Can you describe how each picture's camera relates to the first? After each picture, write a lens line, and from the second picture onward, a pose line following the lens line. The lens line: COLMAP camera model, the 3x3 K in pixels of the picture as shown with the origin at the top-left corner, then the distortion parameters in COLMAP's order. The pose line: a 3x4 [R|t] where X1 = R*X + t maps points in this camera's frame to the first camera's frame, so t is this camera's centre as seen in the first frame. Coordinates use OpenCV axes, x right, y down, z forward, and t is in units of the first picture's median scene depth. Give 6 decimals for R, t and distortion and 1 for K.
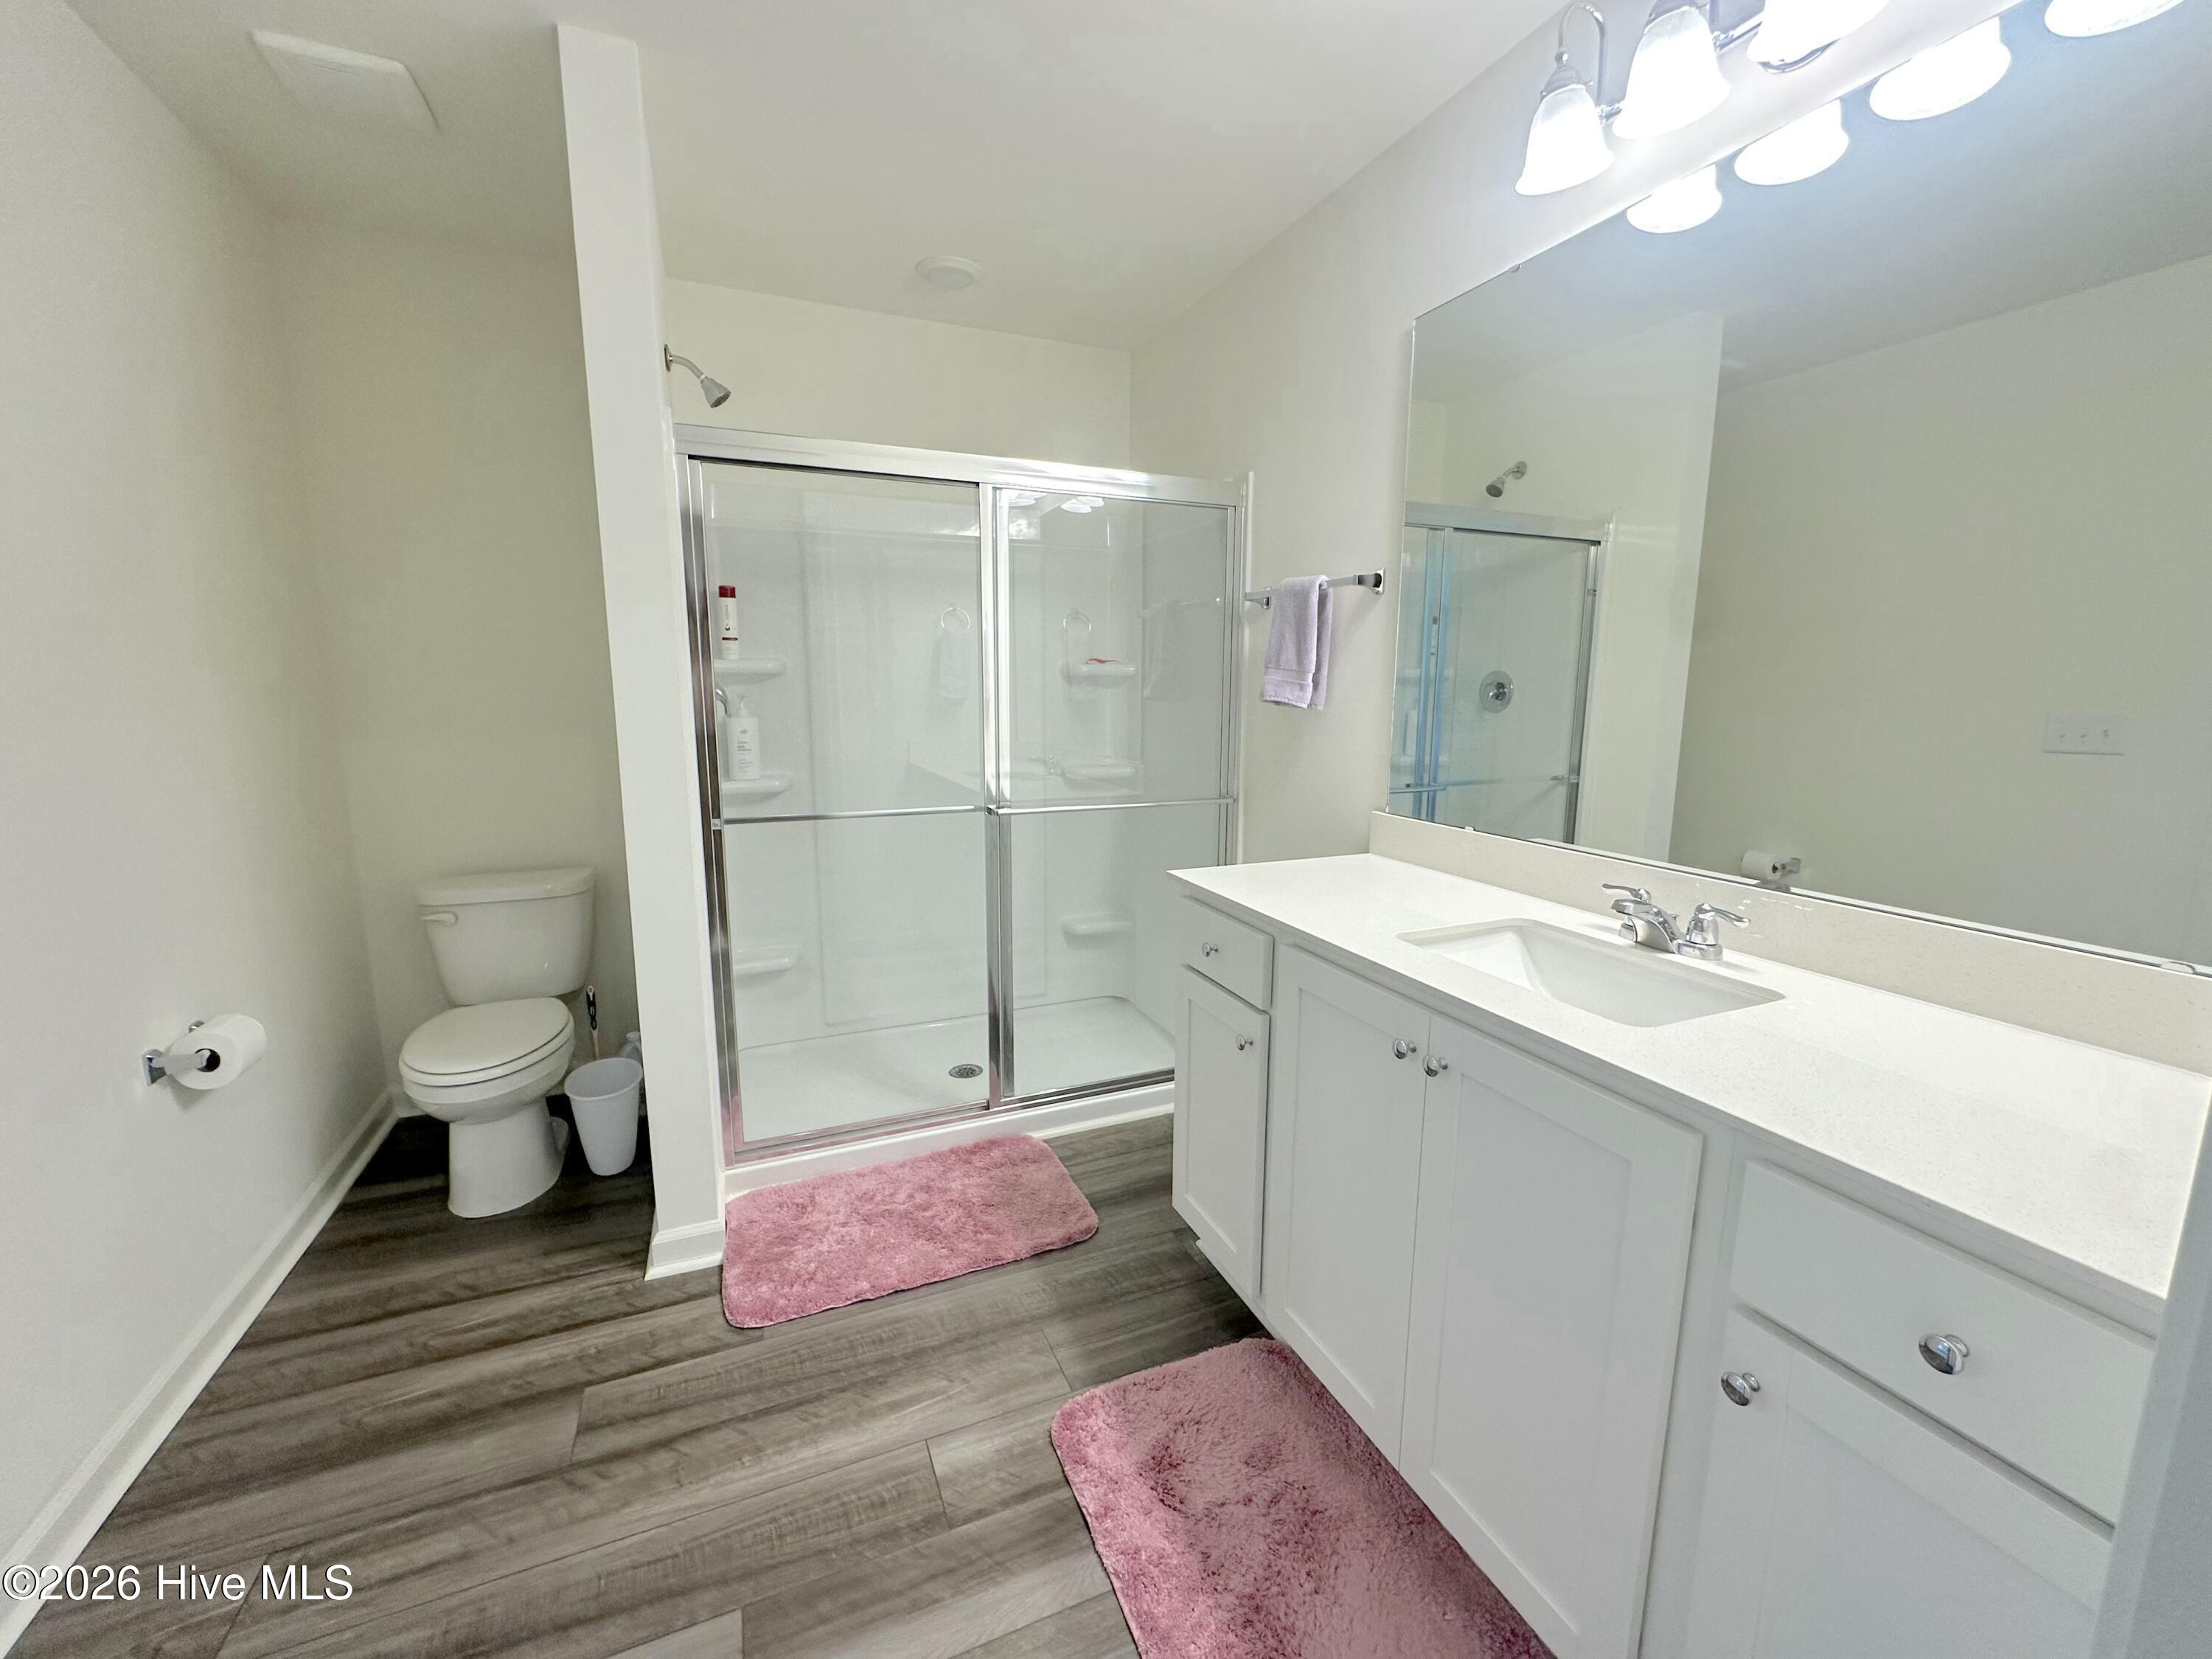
lens RADIAL K [[889.9, 0, 1113.8], [0, 889.9, 832.4], [0, 0, 1]] dist [-0.006392, 0.001703]
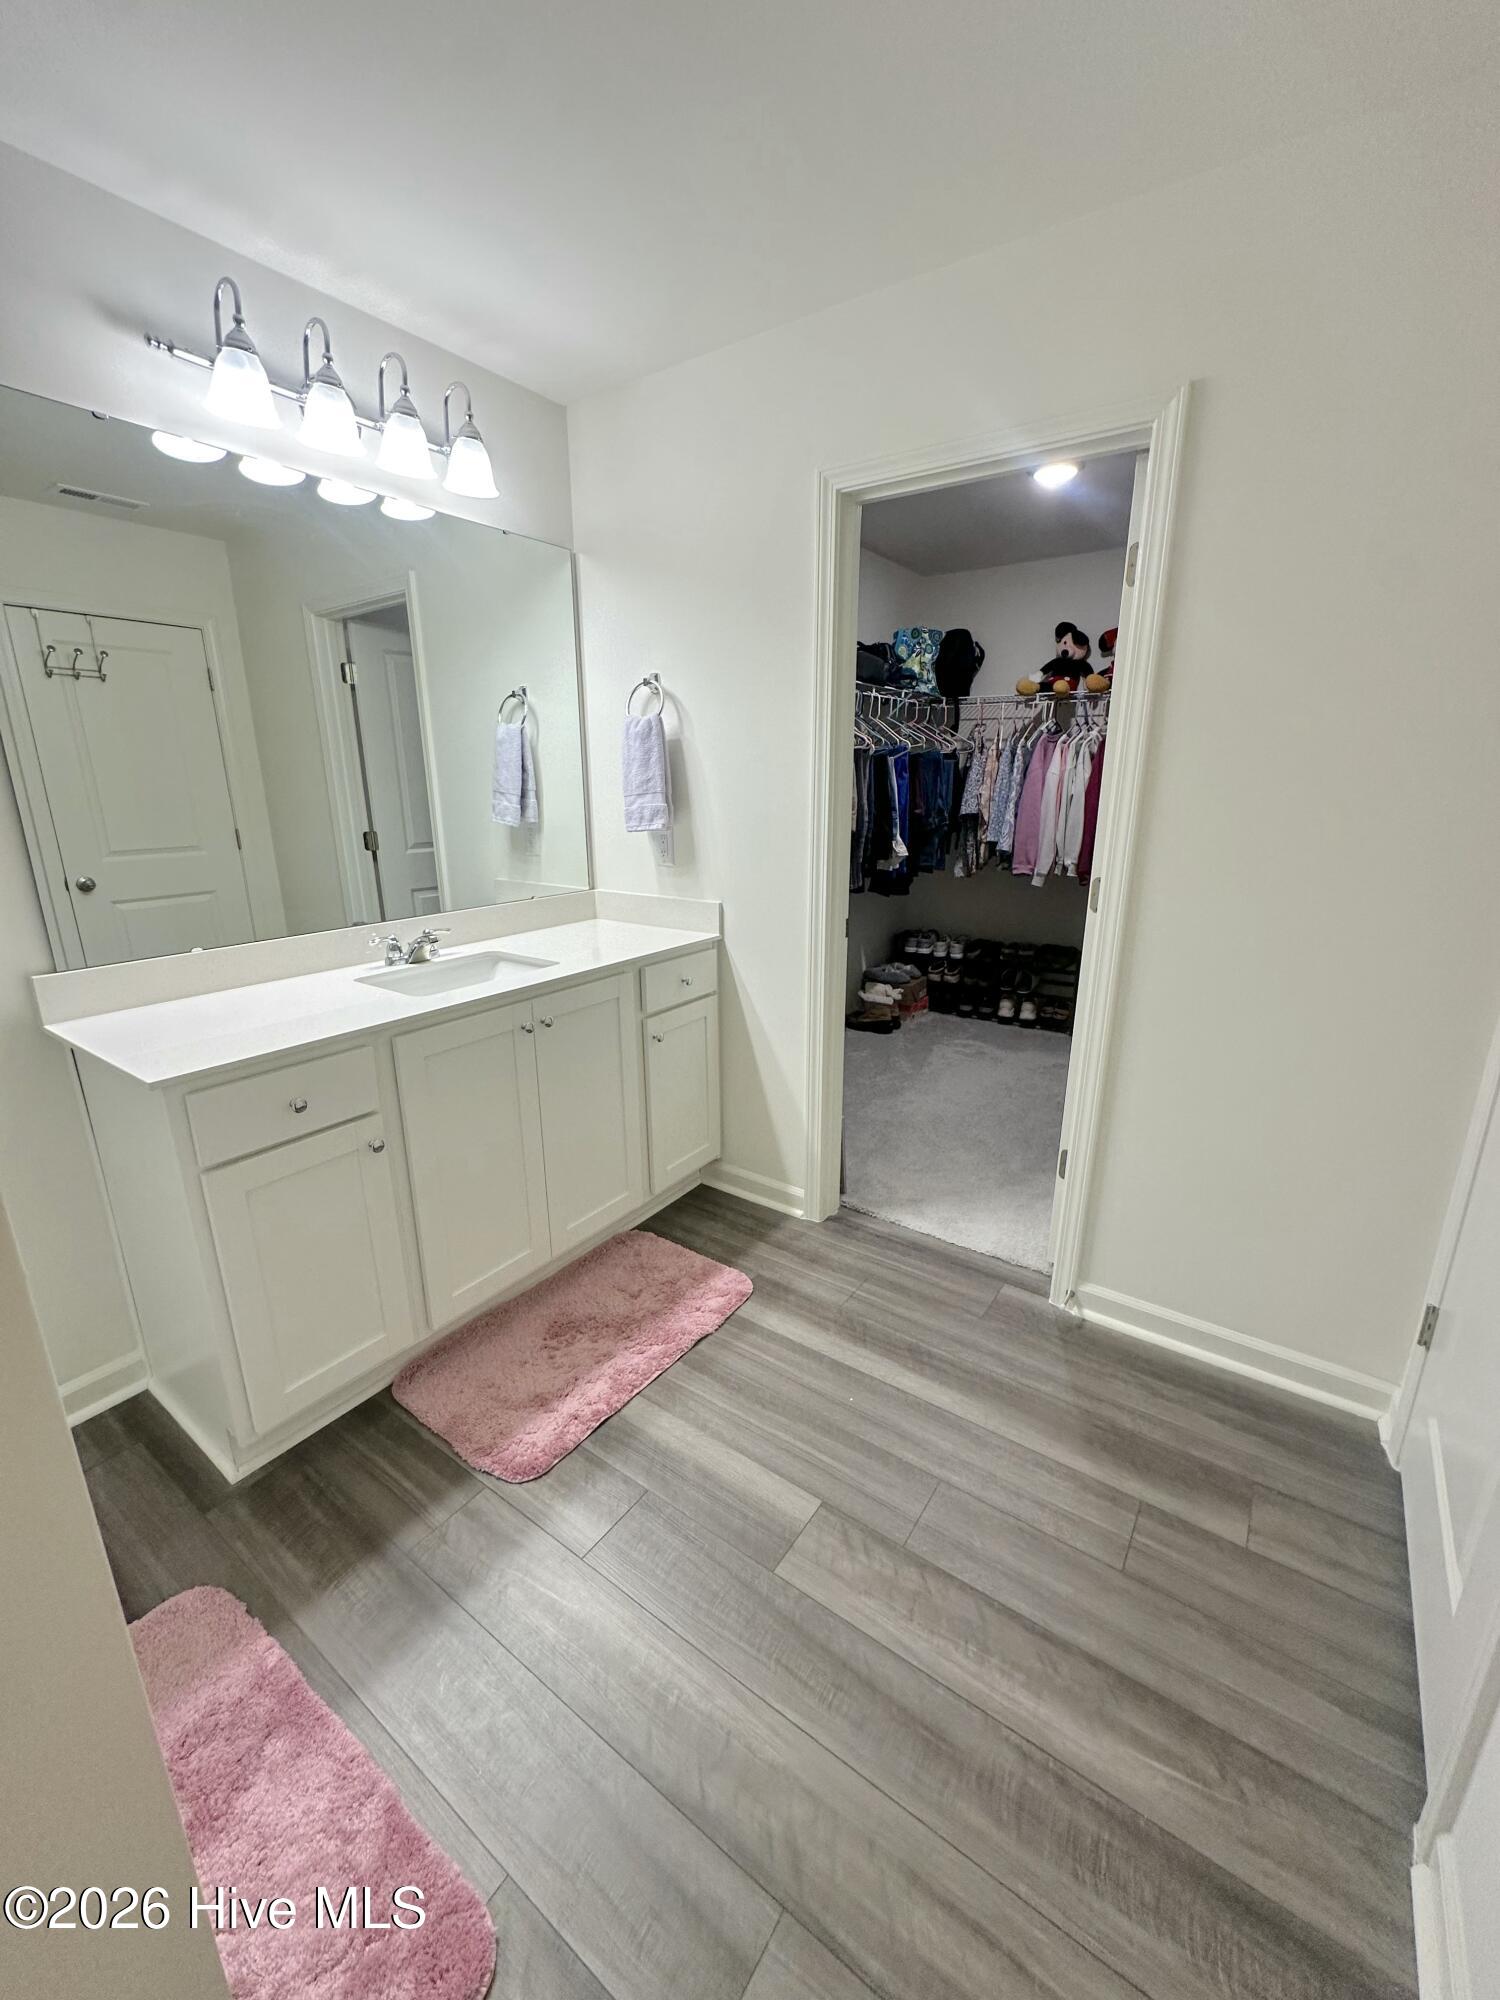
lens RADIAL K [[804.6, 0, 755.1], [0, 804.6, 1006.7], [0, 0, 1]] dist [-0.006392, 0.001703]
pose [[-0.532744, -0.228839, 0.814749, -1.030306], [0.139803, 0.925720, 0.351421, -0.248201], [-0.834649, 0.301122, -0.461180, 1.163600]]
